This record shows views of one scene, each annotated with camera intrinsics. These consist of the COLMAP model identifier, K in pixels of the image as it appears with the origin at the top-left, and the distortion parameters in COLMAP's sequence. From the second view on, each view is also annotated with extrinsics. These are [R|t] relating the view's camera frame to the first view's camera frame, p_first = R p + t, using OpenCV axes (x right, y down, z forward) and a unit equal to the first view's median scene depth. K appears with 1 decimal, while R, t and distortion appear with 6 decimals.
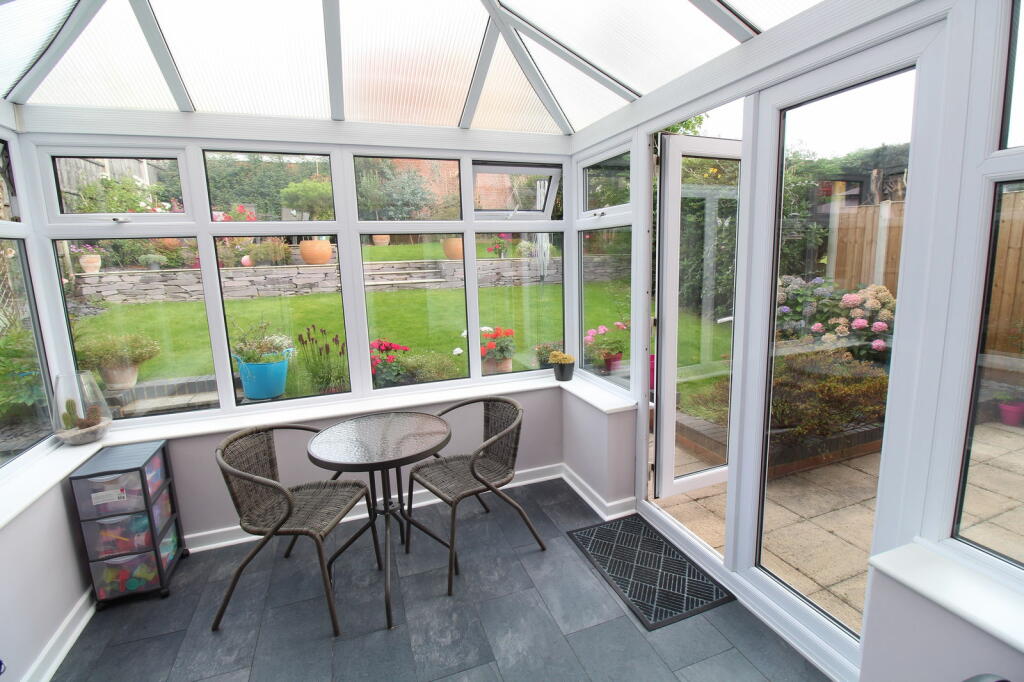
lens RADIAL K [[472.6, 0, 523.4], [0, 472.6, 335.0], [0, 0, 1]] dist [-0.002589, -0.011214]
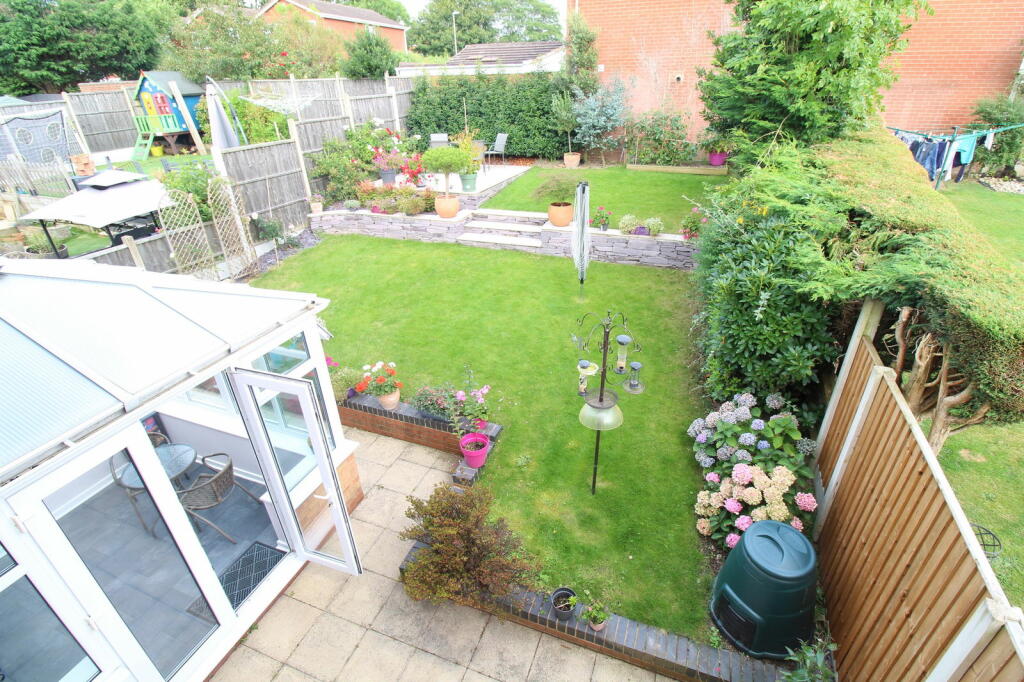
lens RADIAL K [[472.6, 0, 523.4], [0, 472.6, 335.0], [0, 0, 1]] dist [-0.002589, -0.011214]
pose [[0.752533, 0.321490, -0.574750, 0.547634], [-0.115345, 0.923599, 0.365596, -0.358133], [0.648374, -0.208829, 0.732121, 0.175951]]
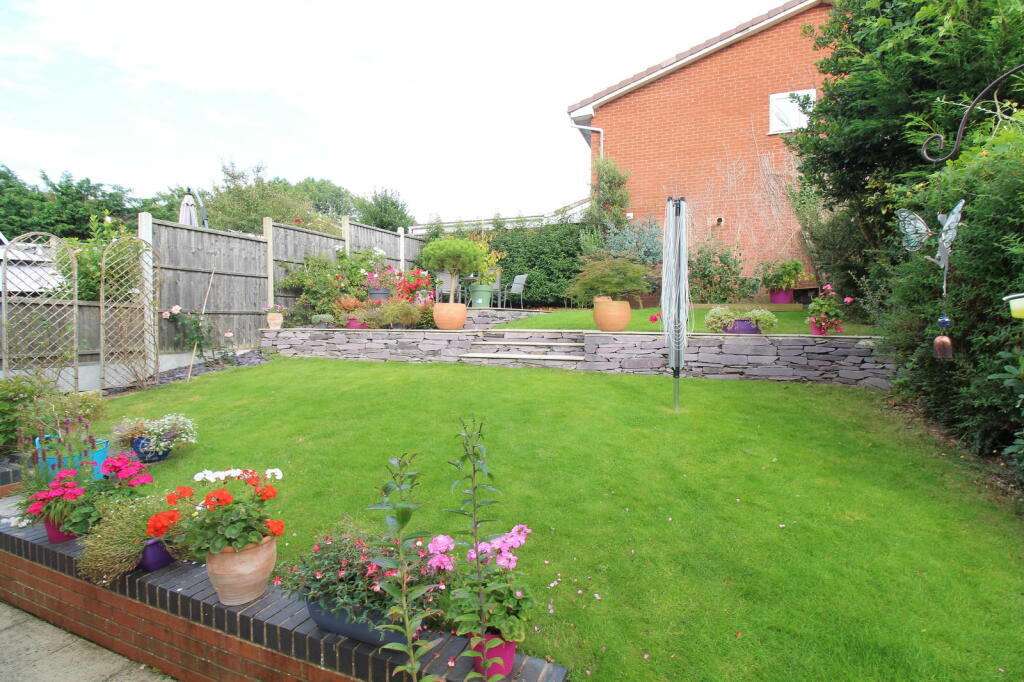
lens RADIAL K [[472.6, 0, 523.4], [0, 472.6, 335.0], [0, 0, 1]] dist [-0.002589, -0.011214]
pose [[0.747826, 0.049119, -0.662075, 0.270854], [-0.139489, 0.986624, -0.084358, -0.089880], [0.649076, 0.155437, 0.744675, 0.458479]]
